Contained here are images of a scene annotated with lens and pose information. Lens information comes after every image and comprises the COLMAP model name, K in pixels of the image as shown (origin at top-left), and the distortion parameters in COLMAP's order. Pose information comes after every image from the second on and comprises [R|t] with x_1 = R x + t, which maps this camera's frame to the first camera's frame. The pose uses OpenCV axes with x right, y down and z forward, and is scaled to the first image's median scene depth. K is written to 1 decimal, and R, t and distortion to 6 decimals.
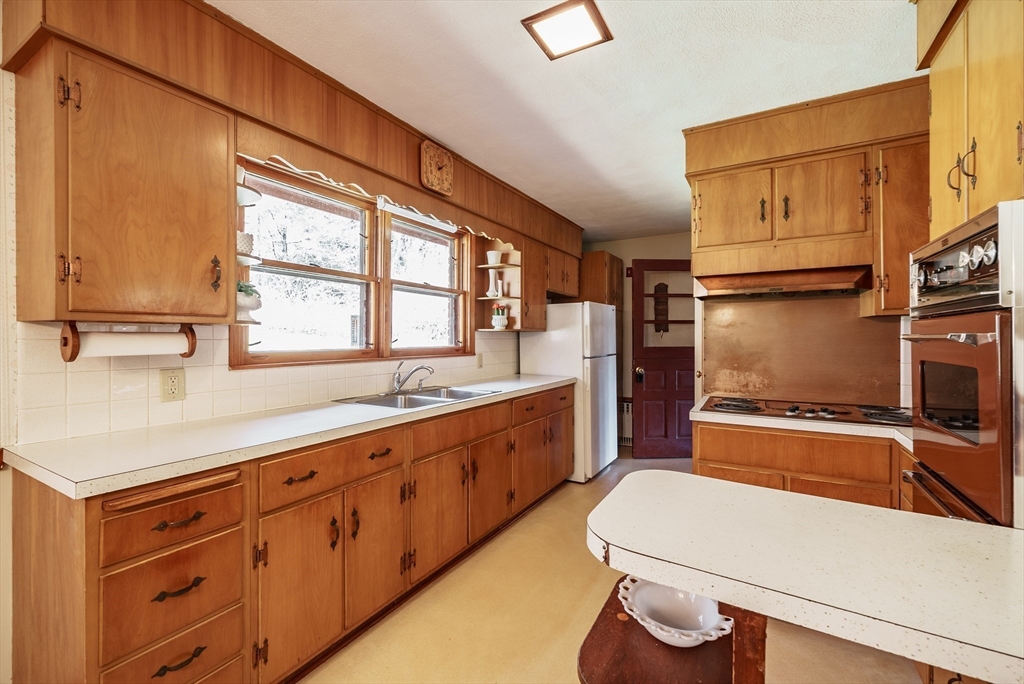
lens RADIAL K [[422.5, 0, 510.1], [0, 422.5, 338.2], [0, 0, 1]] dist [-0.000616, -0.000146]
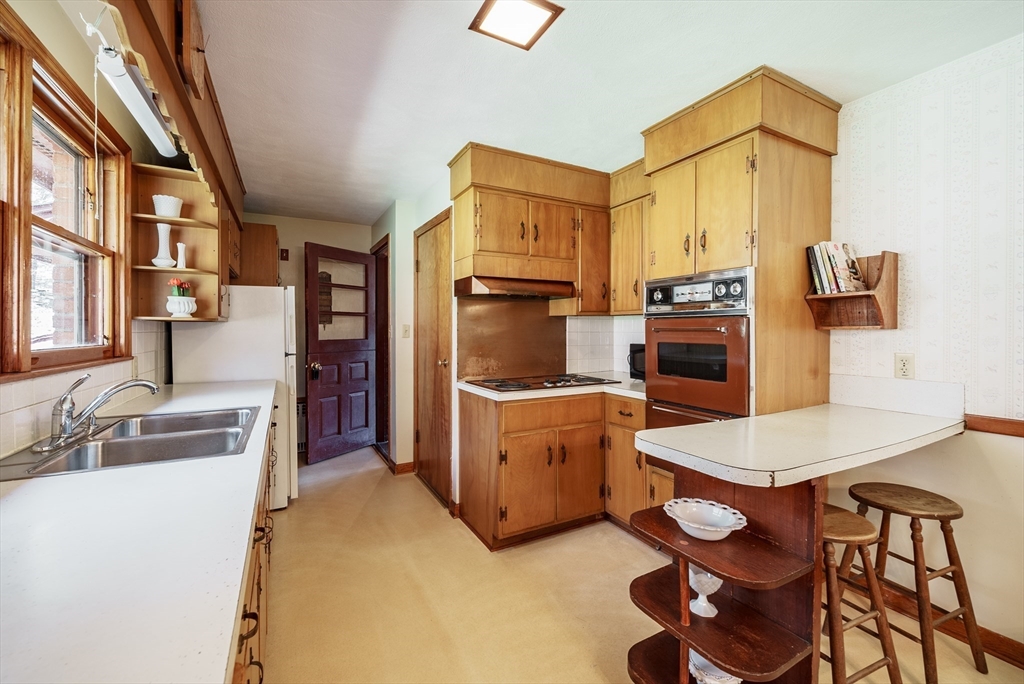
lens RADIAL K [[422.0, 0, 513.6], [0, 422.0, 333.2], [0, 0, 1]] dist [-0.000217, -0.000073]
pose [[0.528382, -0.007867, 0.848970, -0.322860], [0.002010, 0.999966, 0.008015, -0.000817], [-0.849004, -0.002528, 0.528380, 0.218593]]
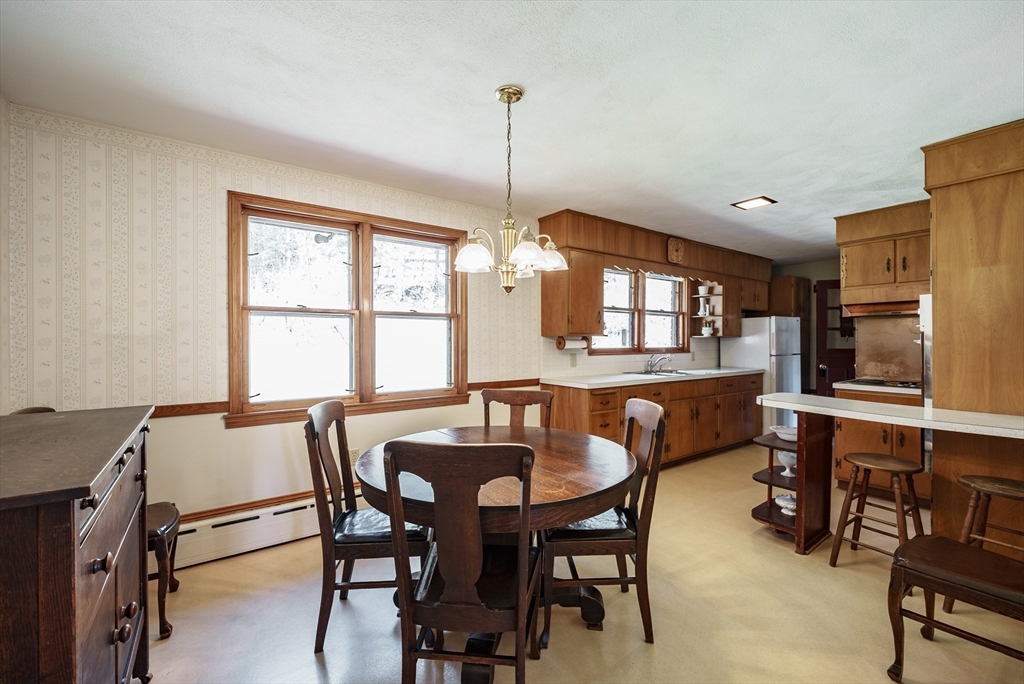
lens RADIAL K [[405.6, 0, 523.0], [0, 405.6, 344.1], [0, 0, 1]] dist [-0.000815, -0.000121]
pose [[0.919354, 0.001515, -0.393429, -0.063470], [0.000300, 0.999990, 0.004551, 0.000799], [0.393431, -0.004302, 0.919344, -0.665295]]
